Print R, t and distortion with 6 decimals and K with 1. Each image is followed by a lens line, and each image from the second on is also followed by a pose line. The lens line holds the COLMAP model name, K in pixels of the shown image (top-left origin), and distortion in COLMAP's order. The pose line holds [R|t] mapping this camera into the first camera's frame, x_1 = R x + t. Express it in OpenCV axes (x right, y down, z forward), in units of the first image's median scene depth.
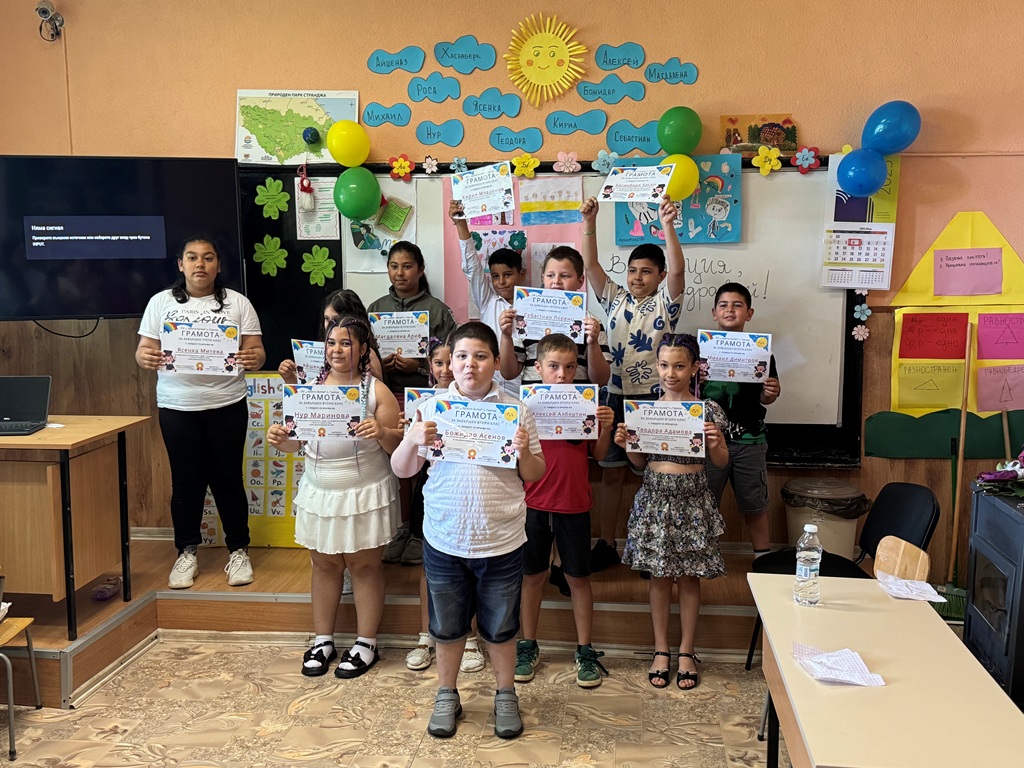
lens RADIAL K [[1003.2, 0, 510.0], [0, 1003.2, 387.1], [0, 0, 1]] dist [0.103612, -0.177210]
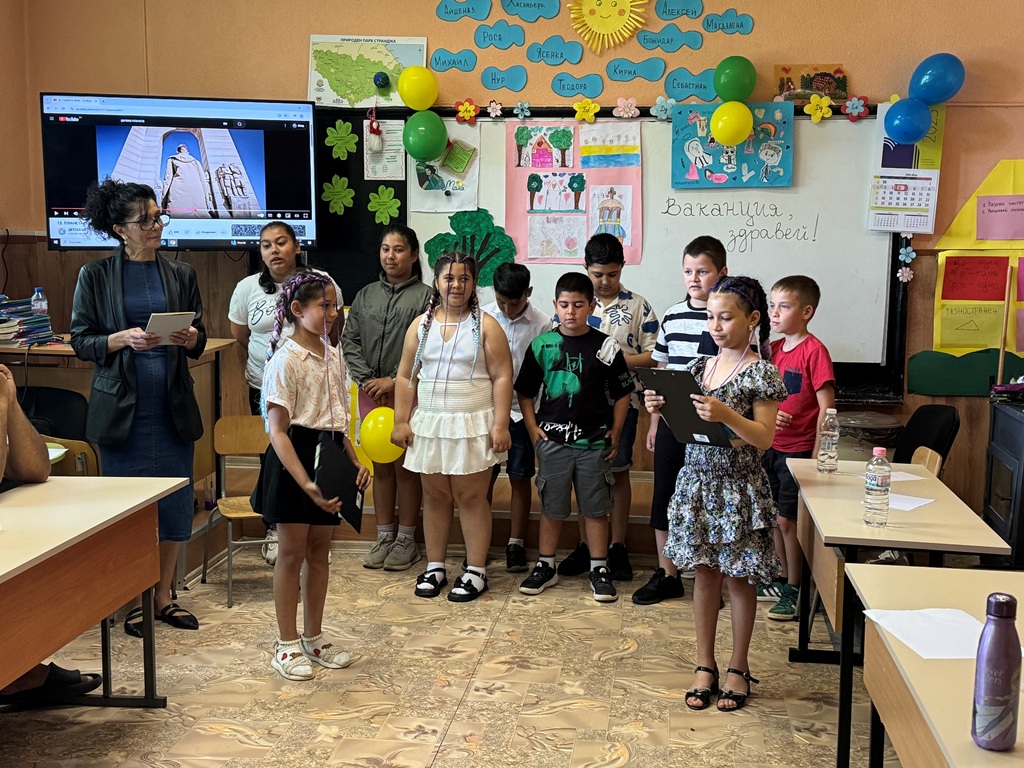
lens RADIAL K [[1316.3, 0, 486.2], [0, 1316.3, 399.4], [0, 0, 1]] dist [0.090253, -0.097443]
pose [[0.999842, 0.013161, -0.011935, -0.067737], [-0.012896, 0.999673, 0.022068, 0.050112], [0.012222, -0.021911, 0.999685, -0.375525]]
